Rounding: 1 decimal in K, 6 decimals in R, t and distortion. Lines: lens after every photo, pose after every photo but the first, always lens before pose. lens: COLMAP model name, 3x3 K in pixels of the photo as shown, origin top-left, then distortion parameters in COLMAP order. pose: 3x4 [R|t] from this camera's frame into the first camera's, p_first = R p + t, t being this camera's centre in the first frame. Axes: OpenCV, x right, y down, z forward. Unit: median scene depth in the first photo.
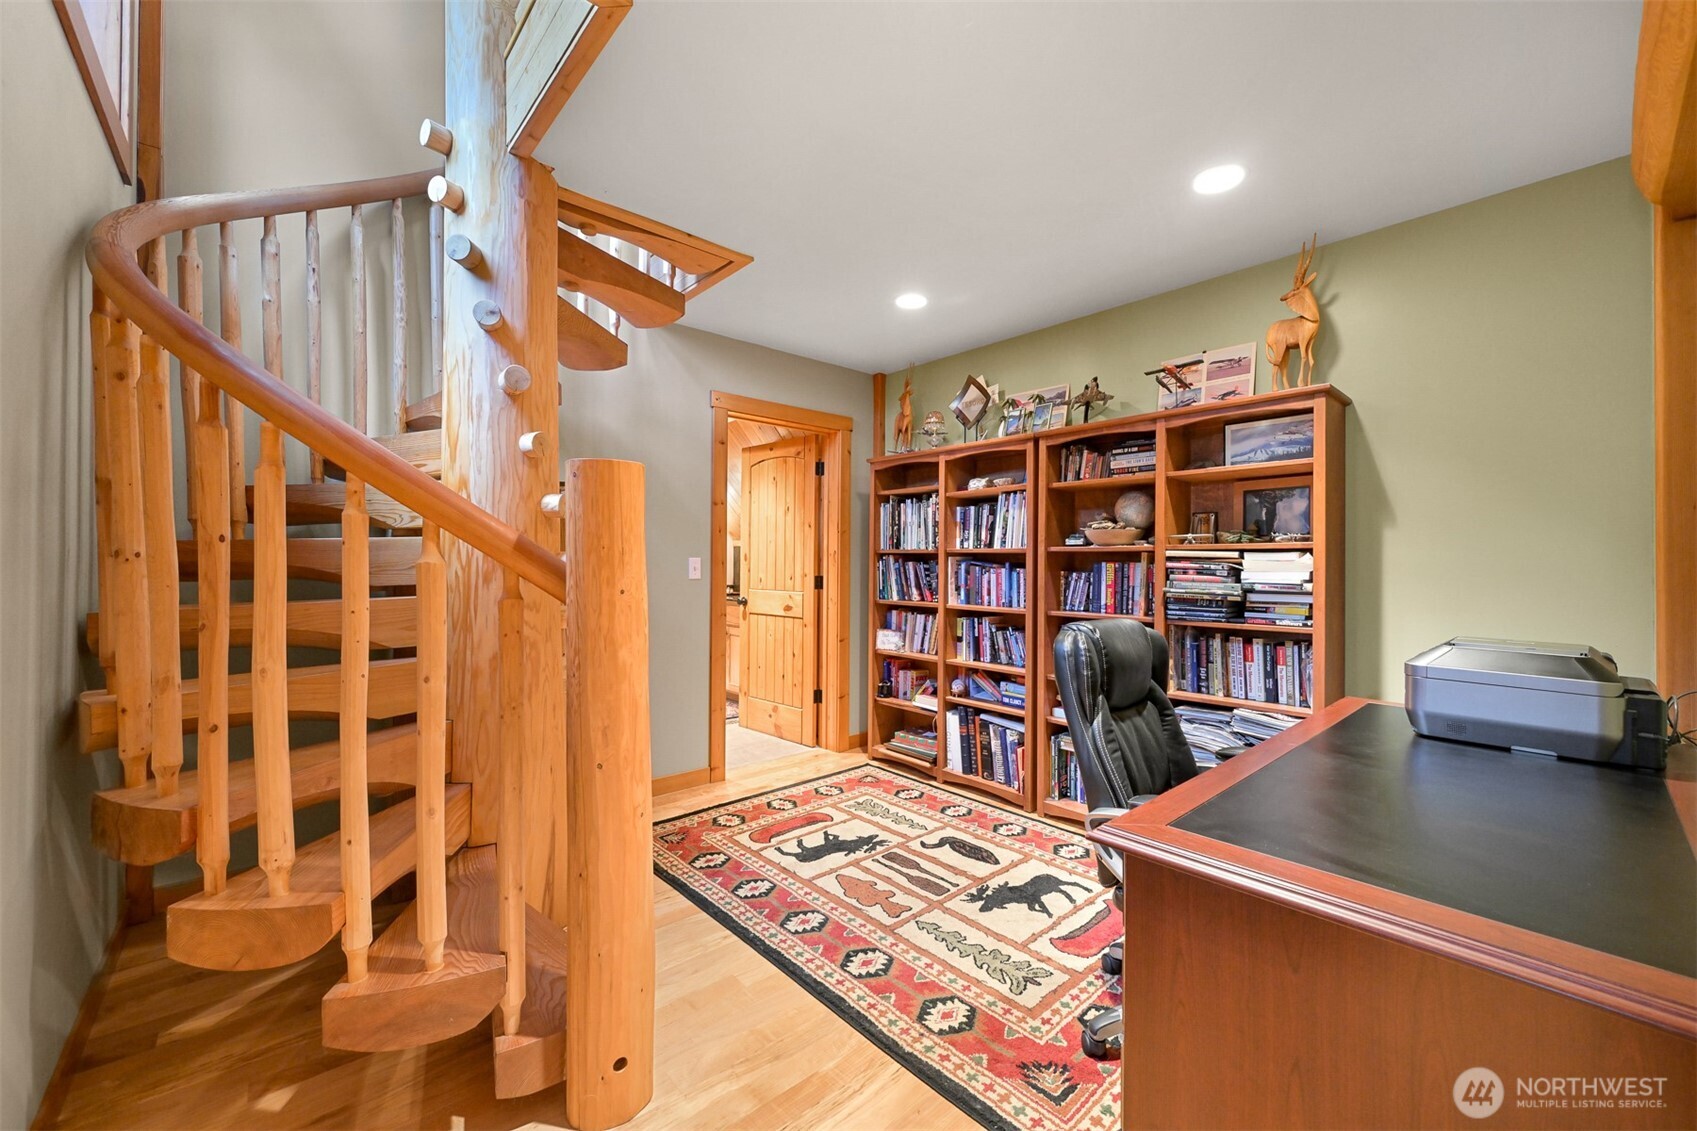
lens RADIAL K [[664.9, 0, 836.6], [0, 664.9, 565.5], [0, 0, 1]] dist [0.009974, -0.000071]
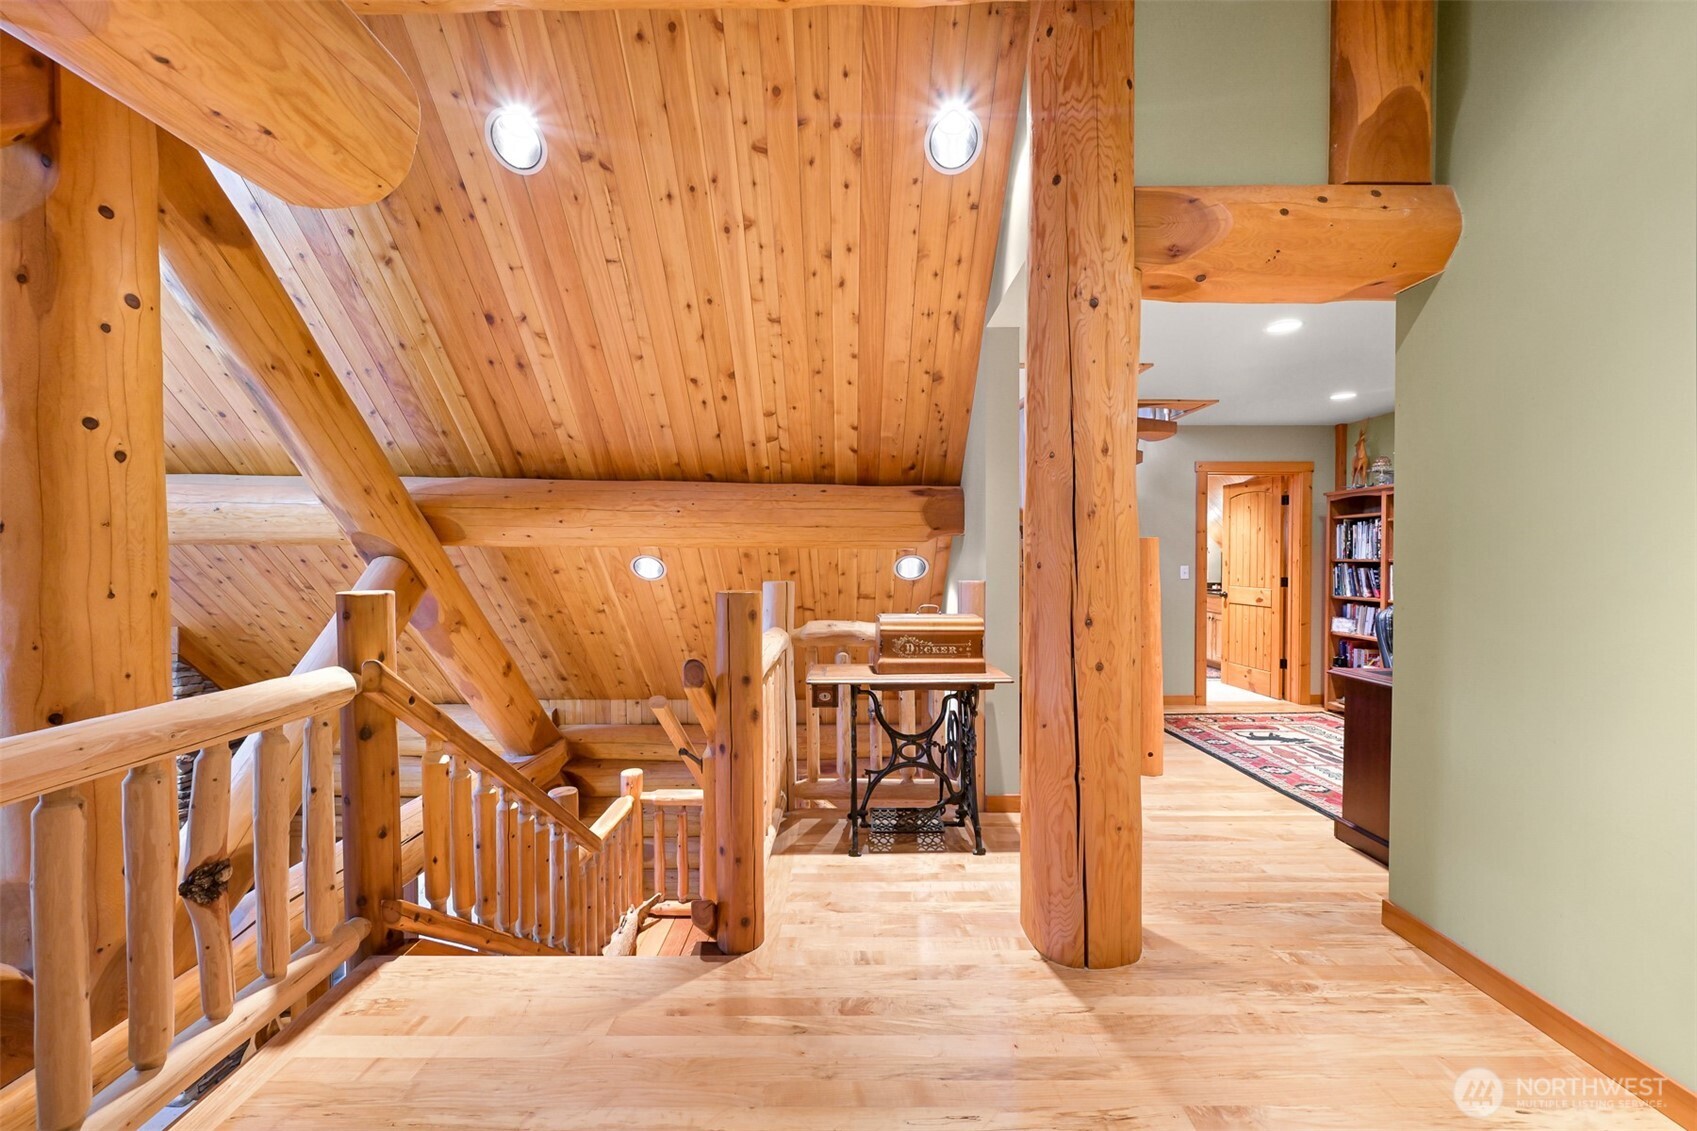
lens RADIAL K [[664.9, 0, 836.6], [0, 664.9, 565.5], [0, 0, 1]] dist [0.009974, -0.000071]
pose [[0.761747, -0.000824, -0.647874, 0.177689], [0.005574, 0.999971, 0.005282, -0.023611], [0.647850, -0.007635, 0.761729, -0.723269]]
